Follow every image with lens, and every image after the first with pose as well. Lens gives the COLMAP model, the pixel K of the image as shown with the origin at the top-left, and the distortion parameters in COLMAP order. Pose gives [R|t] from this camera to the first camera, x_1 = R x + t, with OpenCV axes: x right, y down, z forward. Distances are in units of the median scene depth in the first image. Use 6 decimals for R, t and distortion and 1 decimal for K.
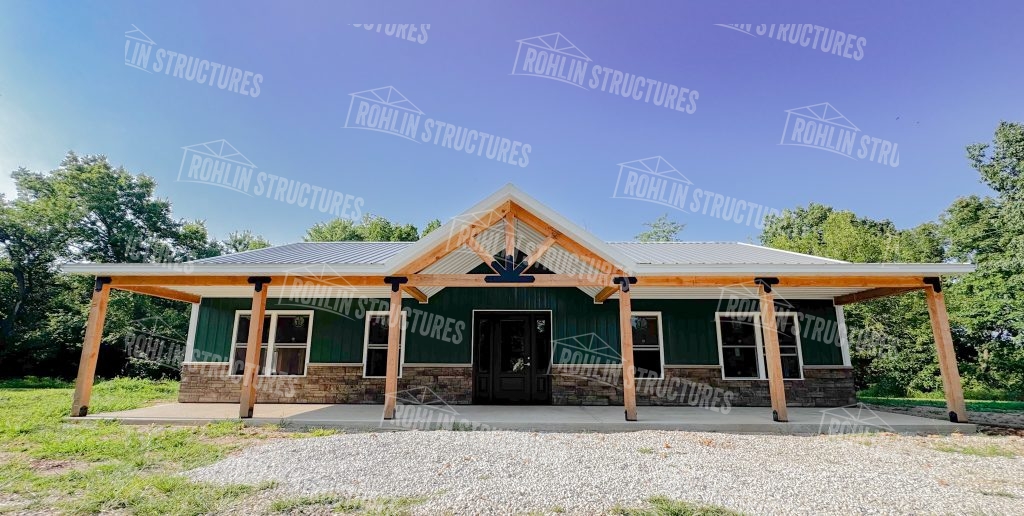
lens RADIAL K [[294.2, 0, 512.1], [0, 294.2, 298.0], [0, 0, 1]] dist [-0.006119, -0.000002]
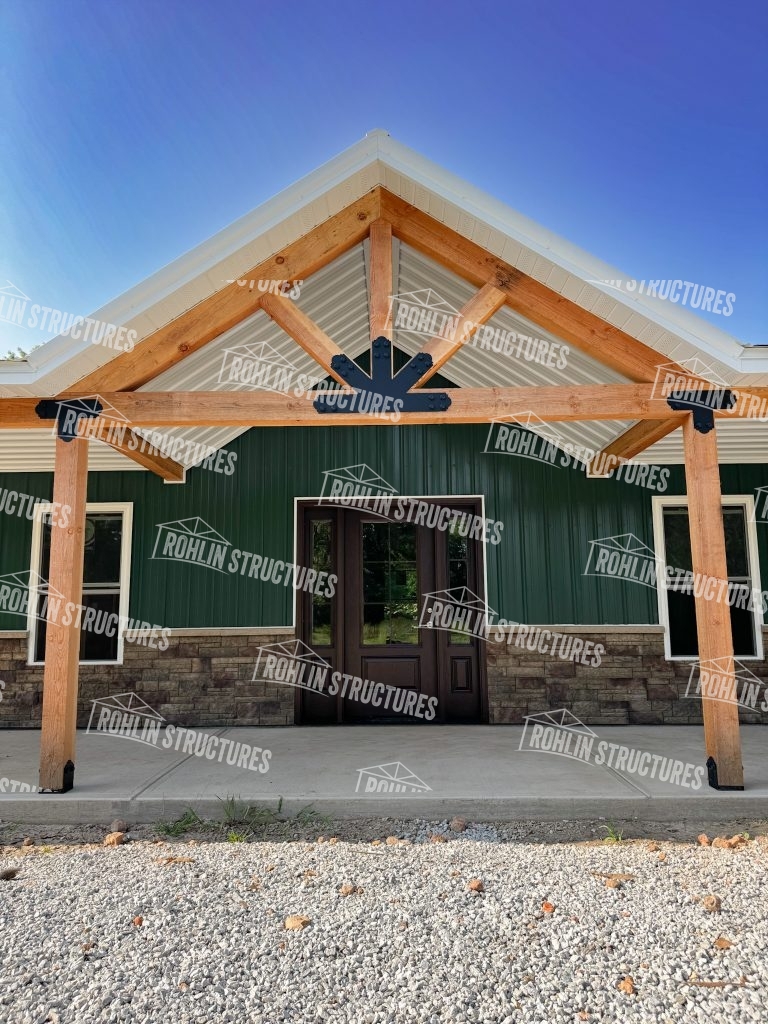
lens RADIAL K [[542.6, 0, 384.0], [0, 542.6, 512.0], [0, 0, 1]] dist [0.066944, -0.065114]
pose [[0.999890, -0.014397, -0.003426, -0.004338], [0.014514, 0.999208, 0.037048, 0.036217], [0.002890, -0.037094, 0.999308, 0.242071]]
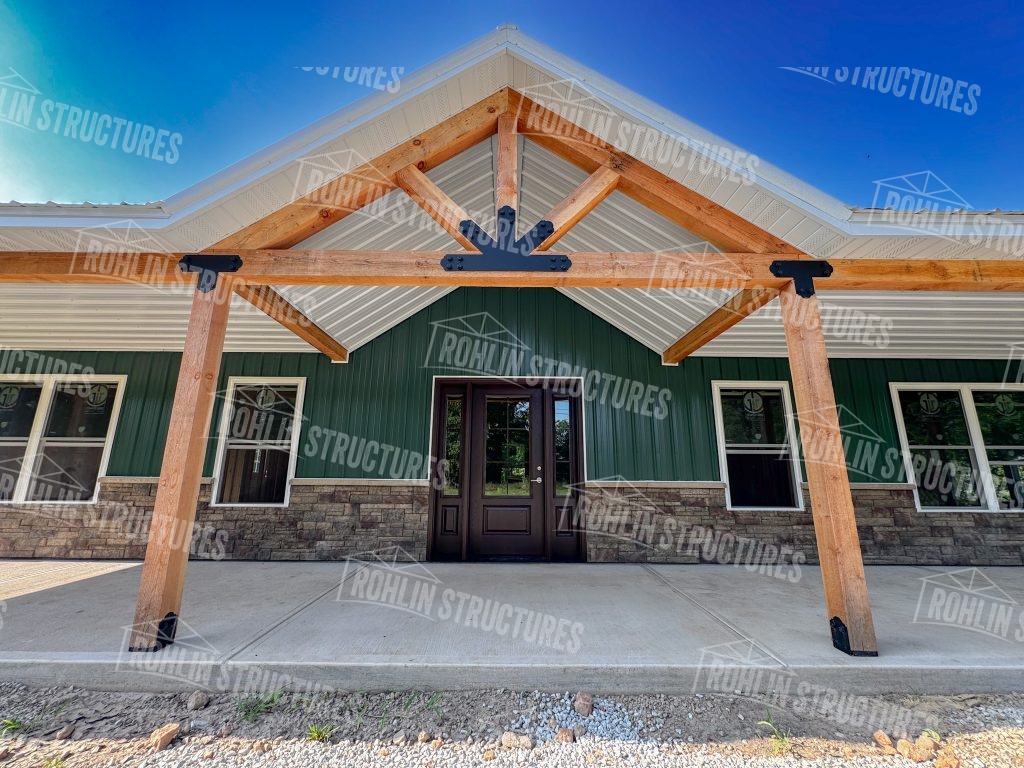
lens RADIAL K [[320.8, 0, 508.2], [0, 320.8, 392.5], [0, 0, 1]] dist [-0.004543, 0.000009]
pose [[0.999857, 0.006773, 0.015512, -0.008350], [-0.006278, 0.999477, -0.031731, 0.092097], [-0.015719, 0.031629, 0.999376, 0.446139]]
